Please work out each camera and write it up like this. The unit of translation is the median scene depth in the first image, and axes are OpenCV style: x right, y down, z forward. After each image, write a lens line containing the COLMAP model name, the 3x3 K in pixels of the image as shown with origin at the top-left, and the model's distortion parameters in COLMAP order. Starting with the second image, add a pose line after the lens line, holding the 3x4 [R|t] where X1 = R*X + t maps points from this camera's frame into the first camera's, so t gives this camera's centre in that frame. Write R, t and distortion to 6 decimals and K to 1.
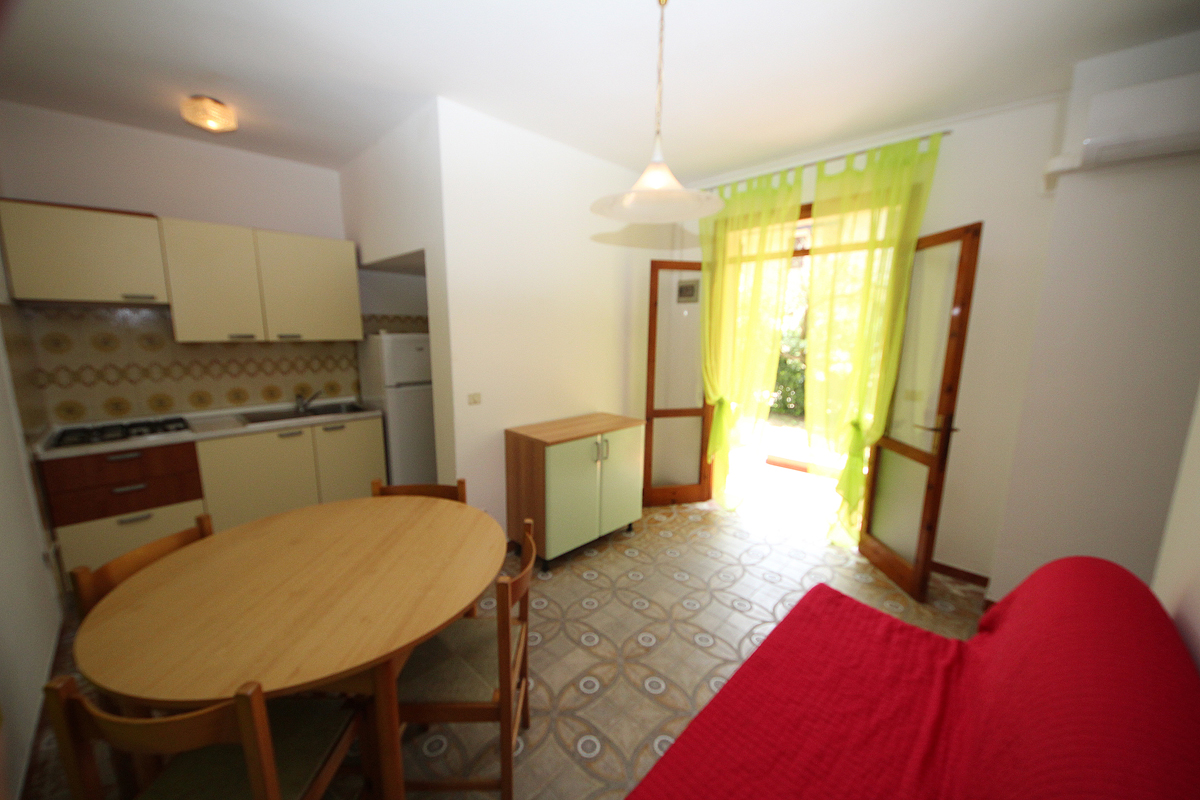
lens RADIAL K [[442.2, 0, 600.0], [0, 442.2, 400.0], [0, 0, 1]] dist [0.009569, -0.011568]
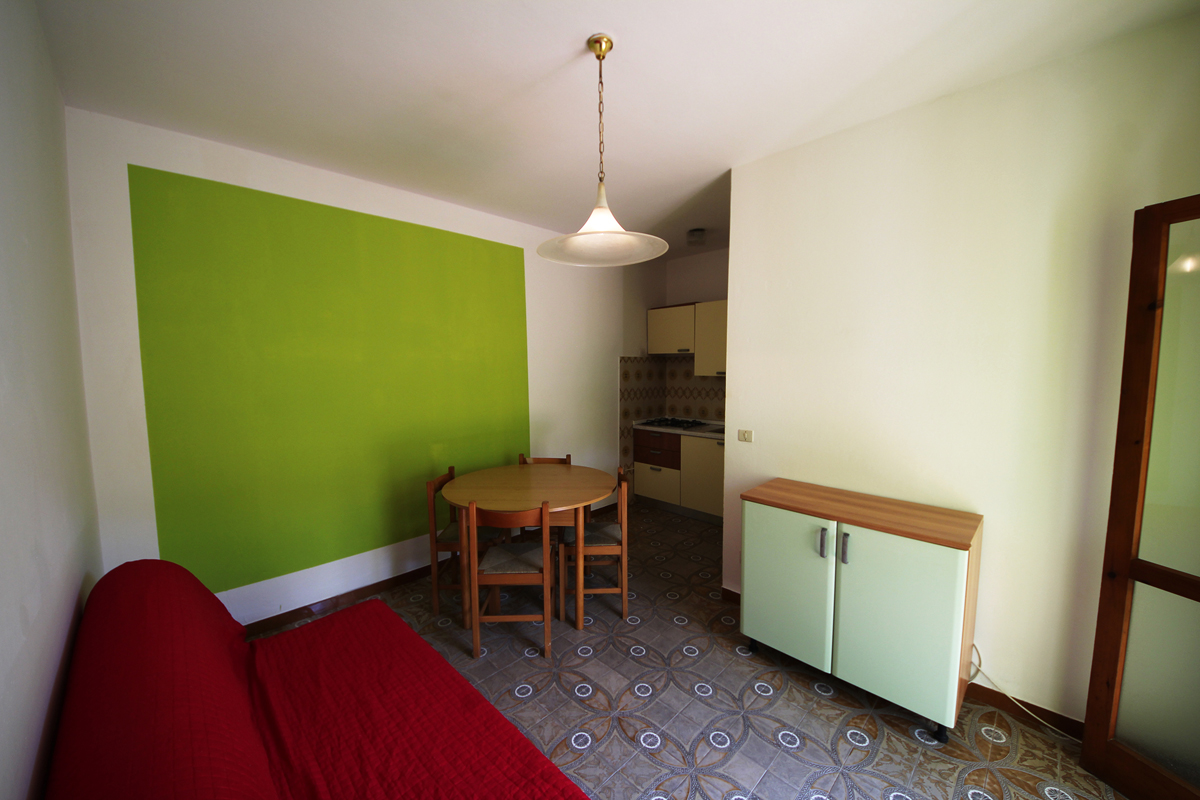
lens RADIAL K [[452.2, 0, 600.0], [0, 452.2, 400.0], [0, 0, 1]] dist [0.023892, -0.023479]
pose [[-0.023479, 0.070497, -0.997236, 0.663442], [-0.156386, 0.984971, 0.073312, -0.096643], [0.987417, 0.157675, -0.012101, 0.595812]]
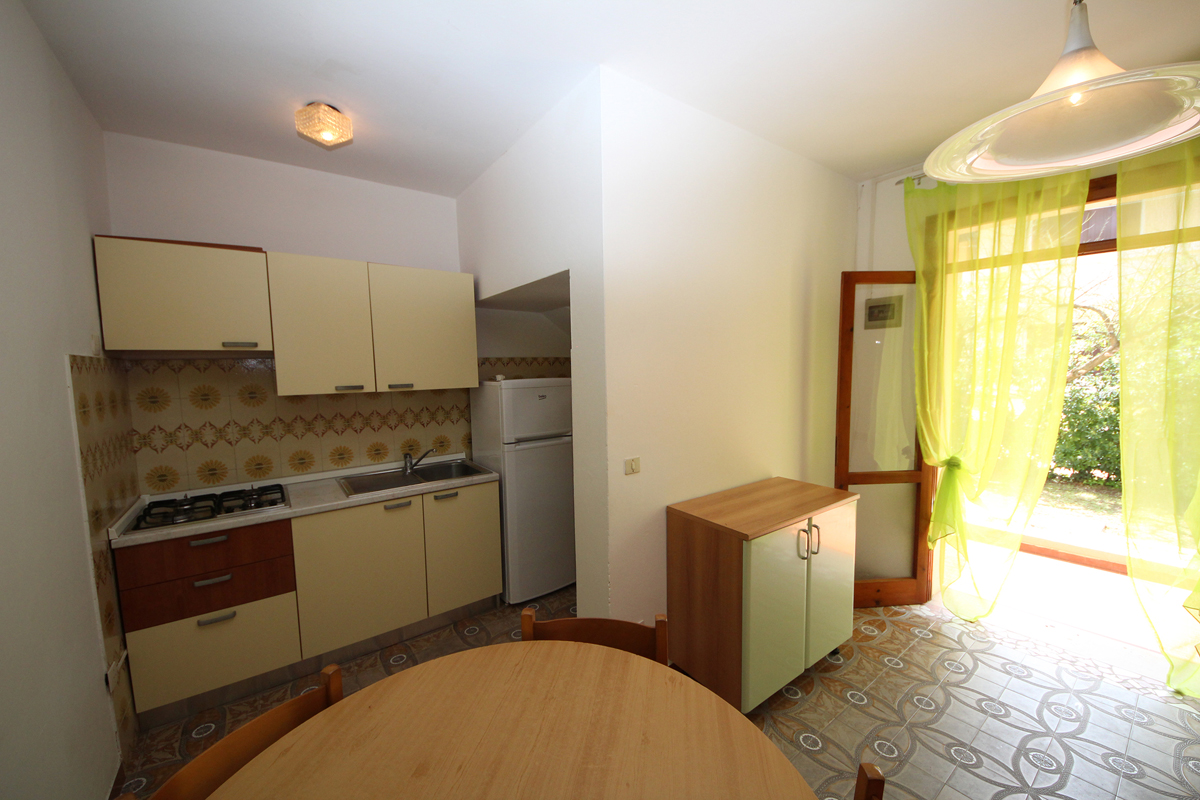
lens RADIAL K [[452.2, 0, 600.0], [0, 452.2, 400.0], [0, 0, 1]] dist [0.023892, -0.023479]
pose [[0.985257, -0.016474, -0.170287, -0.186497], [0.001491, 0.996142, -0.087744, -0.041380], [0.171076, 0.086196, 0.981480, 0.228326]]
